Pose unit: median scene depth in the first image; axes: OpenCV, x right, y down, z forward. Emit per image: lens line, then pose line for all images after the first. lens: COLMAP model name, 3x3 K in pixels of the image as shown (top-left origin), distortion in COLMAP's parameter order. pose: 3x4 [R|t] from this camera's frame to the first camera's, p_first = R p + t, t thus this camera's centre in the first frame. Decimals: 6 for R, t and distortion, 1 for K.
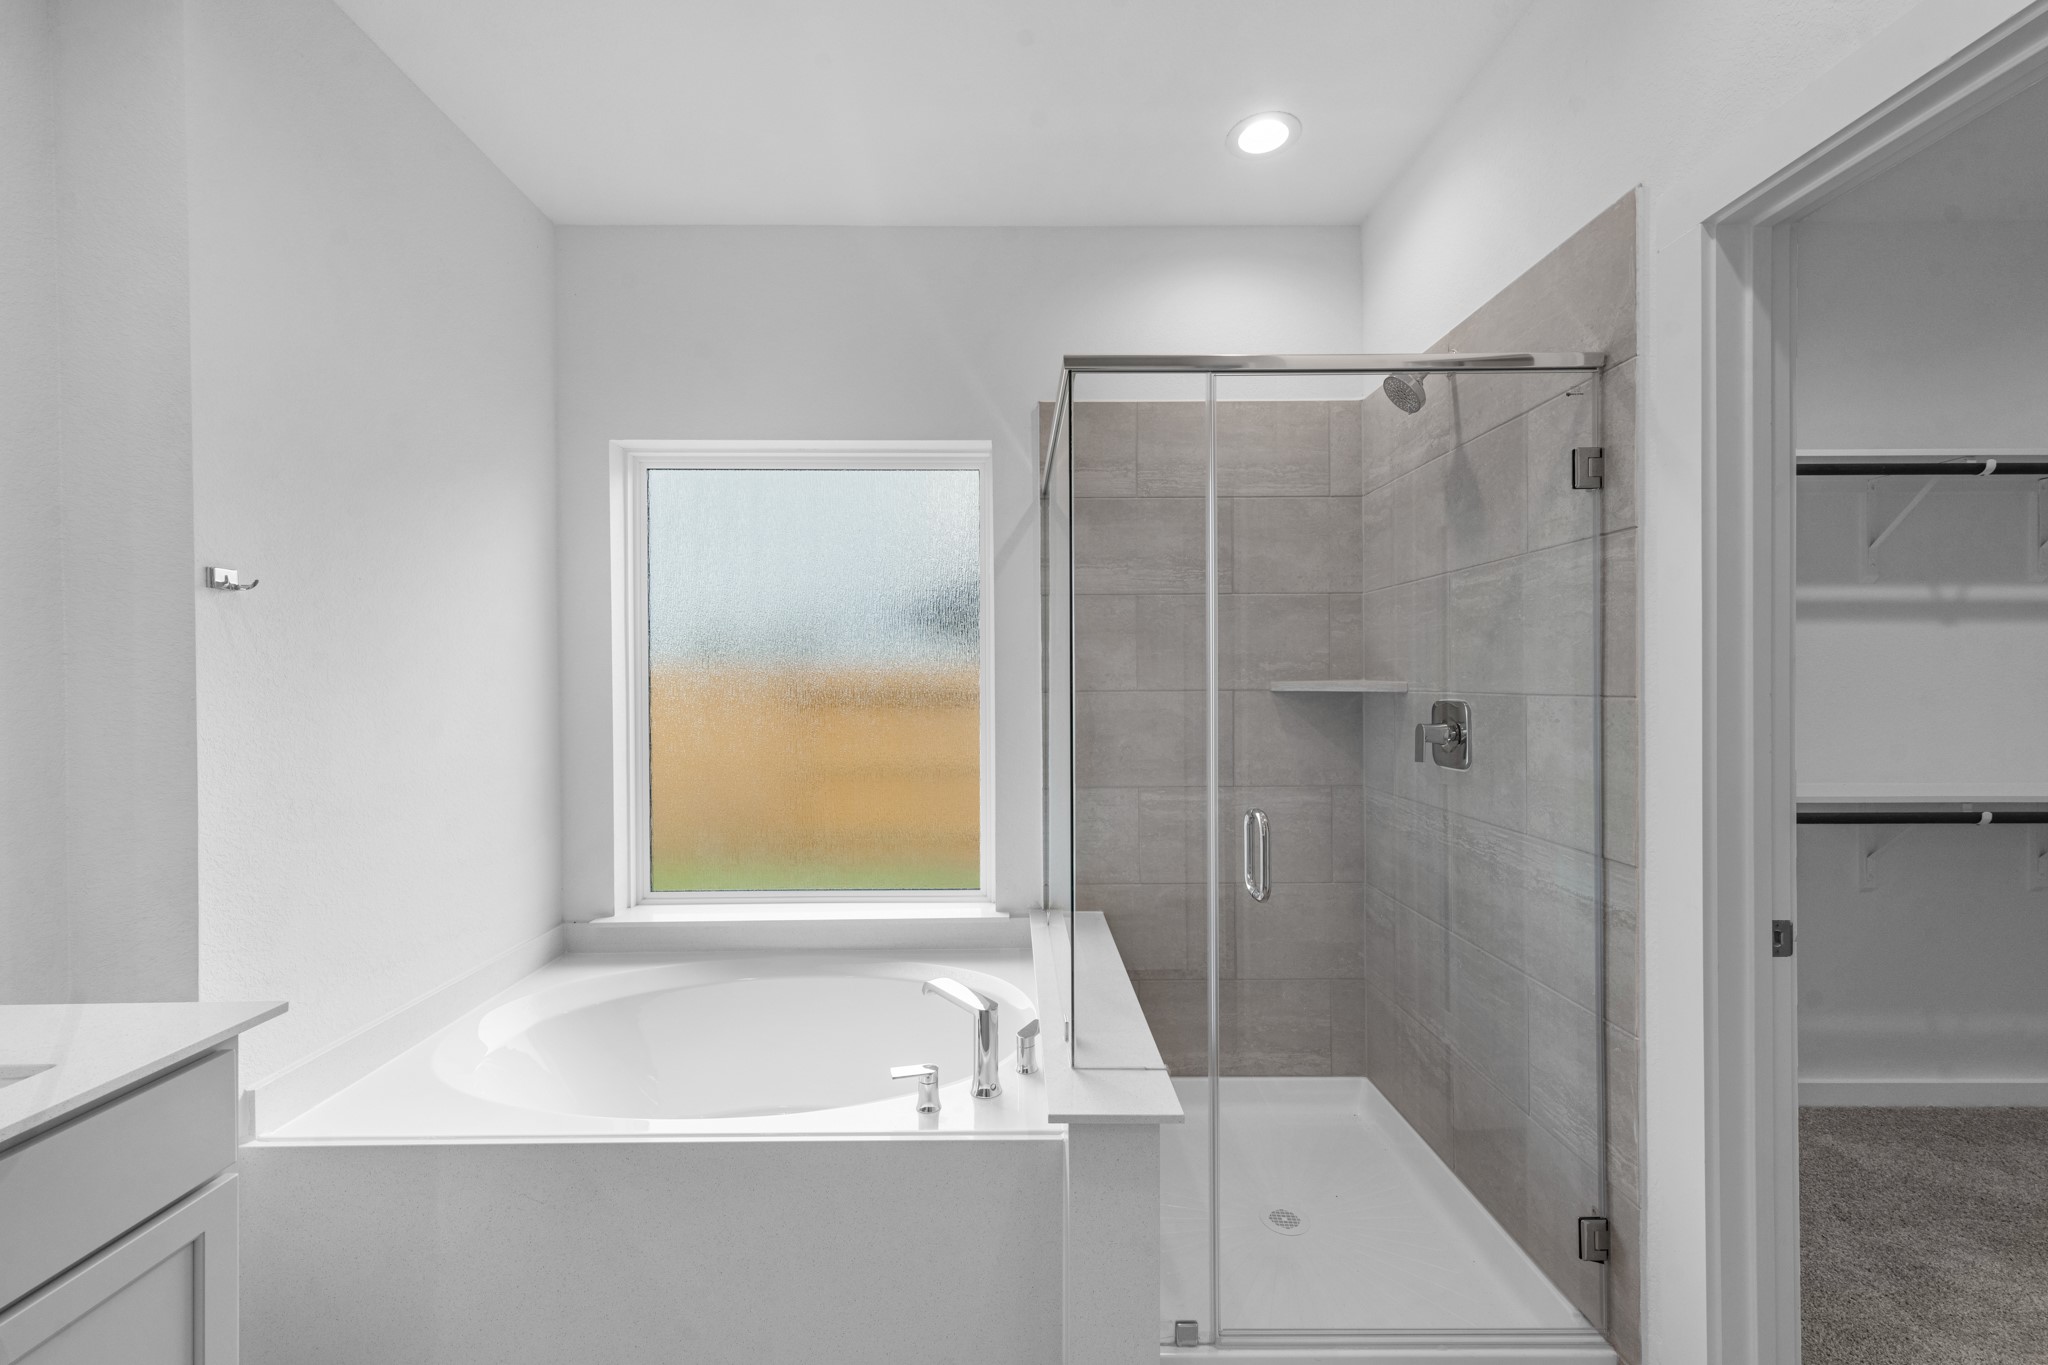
lens RADIAL K [[819.9, 0, 1033.6], [0, 819.9, 684.8], [0, 0, 1]] dist [0.001359, 0.000135]
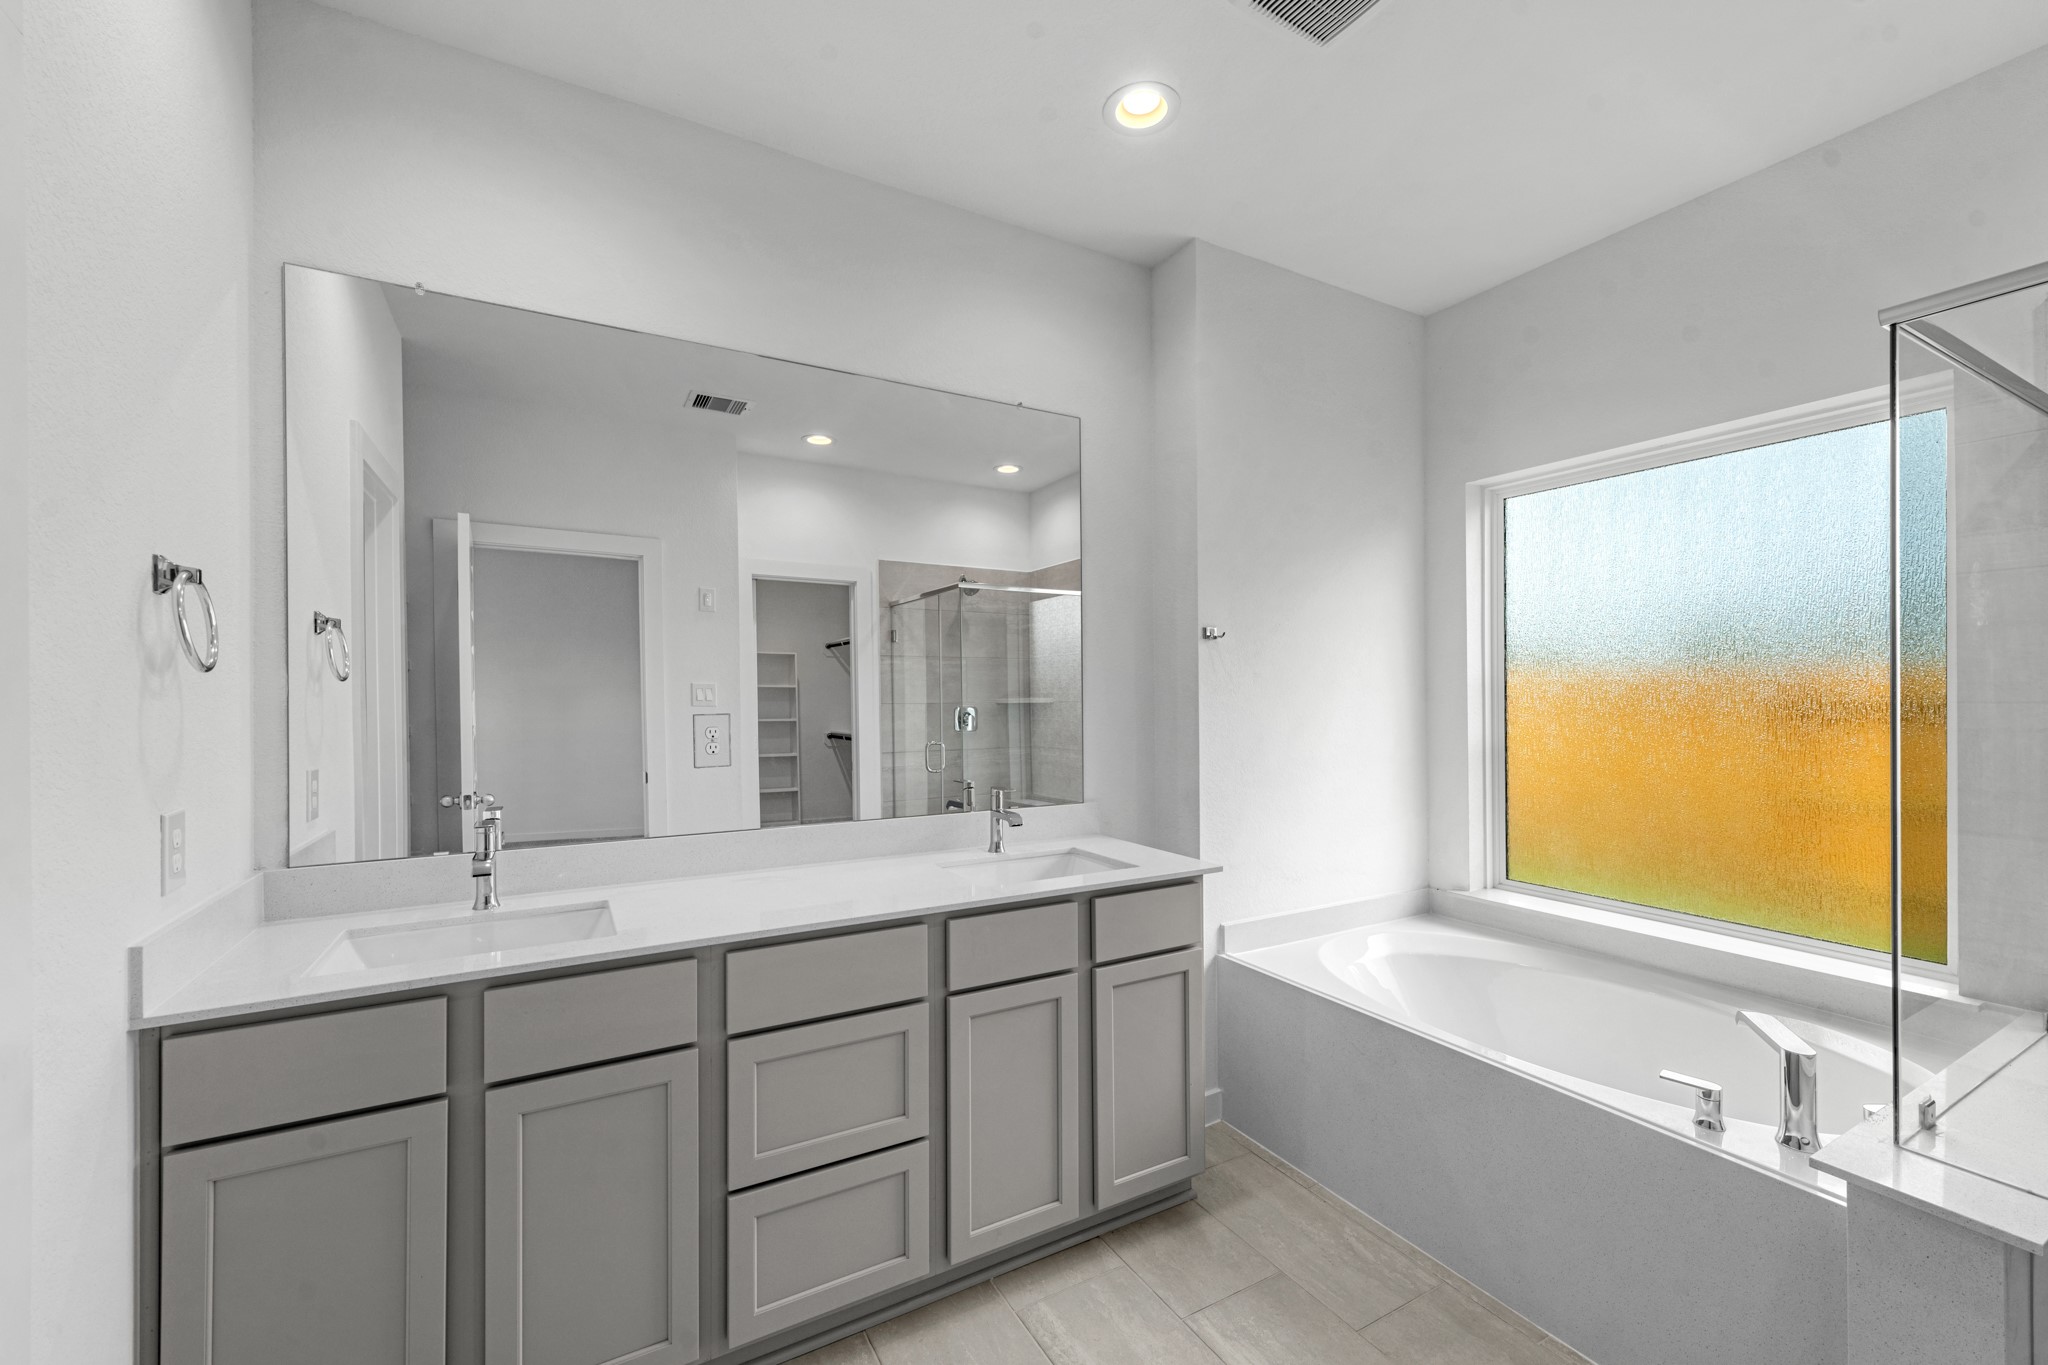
lens RADIAL K [[819.9, 0, 1029.2], [0, 819.9, 689.7], [0, 0, 1]] dist [0.001359, 0.000135]
pose [[0.492963, 0.002193, -0.870048, 0.313299], [-0.002700, 0.999996, 0.000990, -0.005148], [0.870046, 0.001861, 0.492967, -0.188723]]
